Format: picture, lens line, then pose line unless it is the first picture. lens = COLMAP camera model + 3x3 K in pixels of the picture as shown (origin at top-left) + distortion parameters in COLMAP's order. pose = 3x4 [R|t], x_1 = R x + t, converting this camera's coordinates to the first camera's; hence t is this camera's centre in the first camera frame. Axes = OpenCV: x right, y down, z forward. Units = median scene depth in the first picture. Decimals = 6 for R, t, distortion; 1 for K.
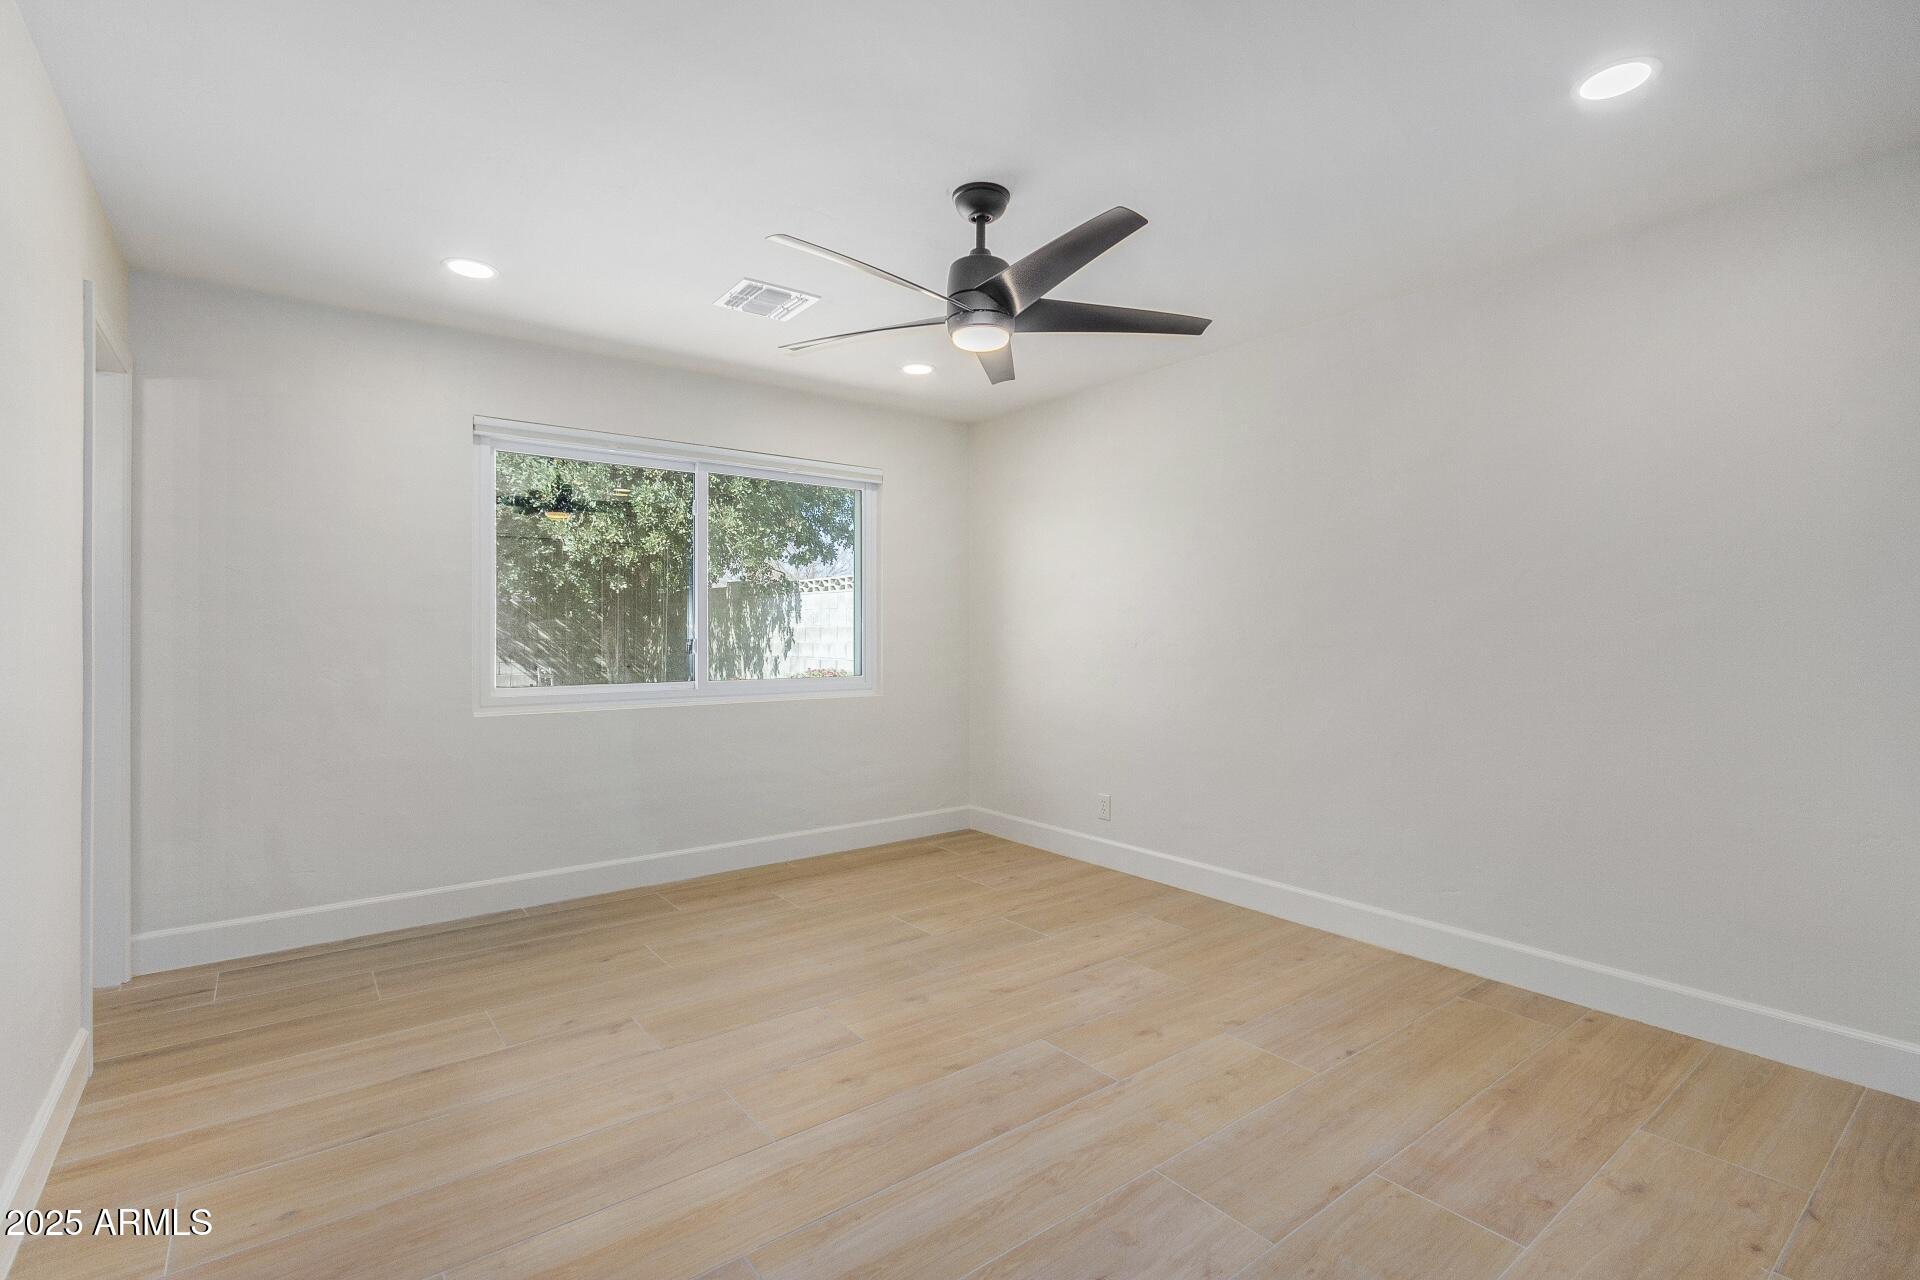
lens RADIAL K [[882.7, 0, 970.9], [0, 882.7, 631.1], [0, 0, 1]] dist [0.007406, -0.000475]
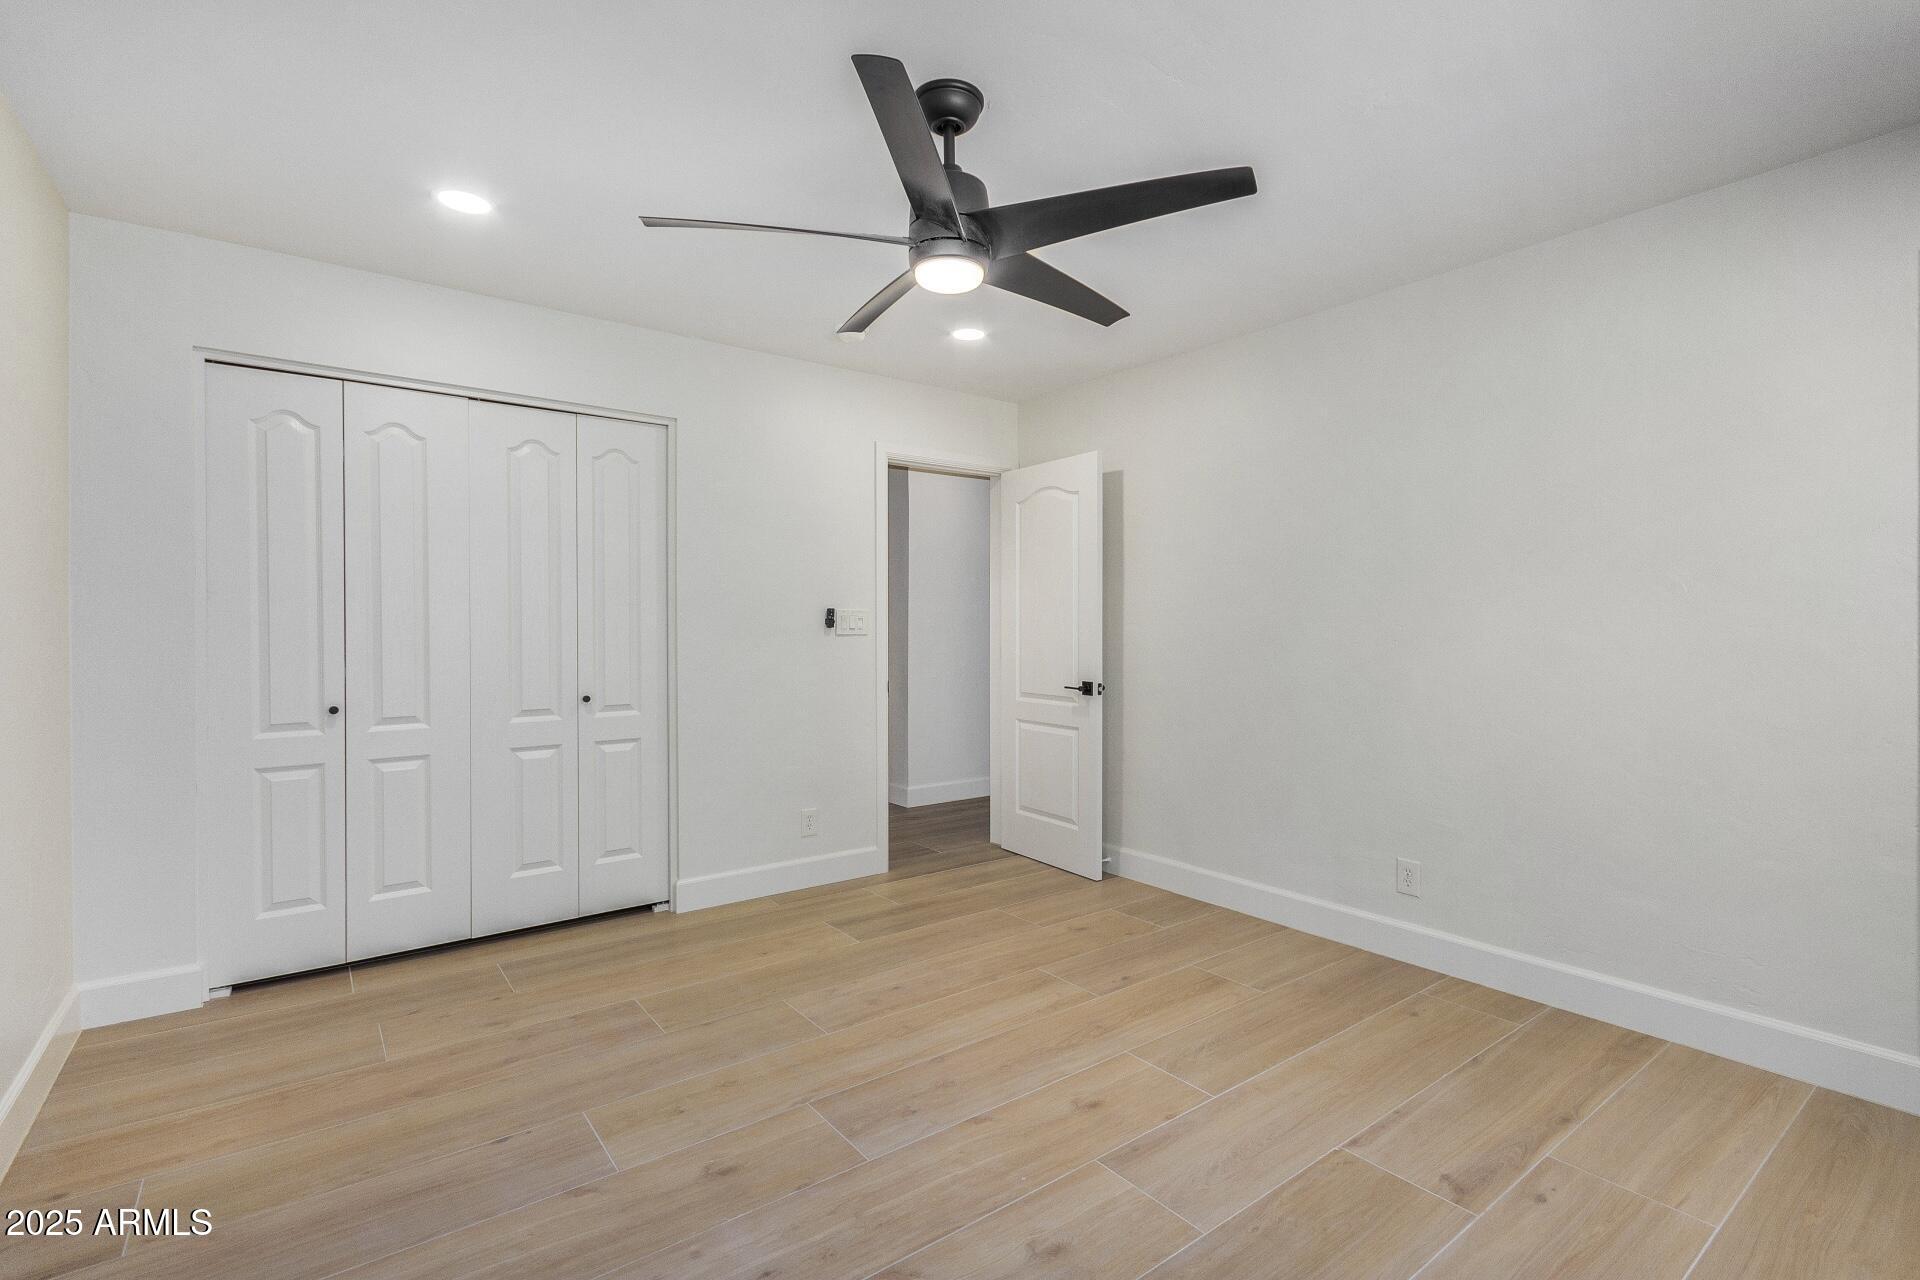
lens RADIAL K [[882.7, 0, 970.9], [0, 882.7, 631.1], [0, 0, 1]] dist [0.007406, -0.000475]
pose [[-0.999918, 0.000141, 0.012768, -0.021593], [0.000203, 0.999988, 0.004846, -0.003721], [-0.012767, 0.004848, -0.999907, 1.921414]]
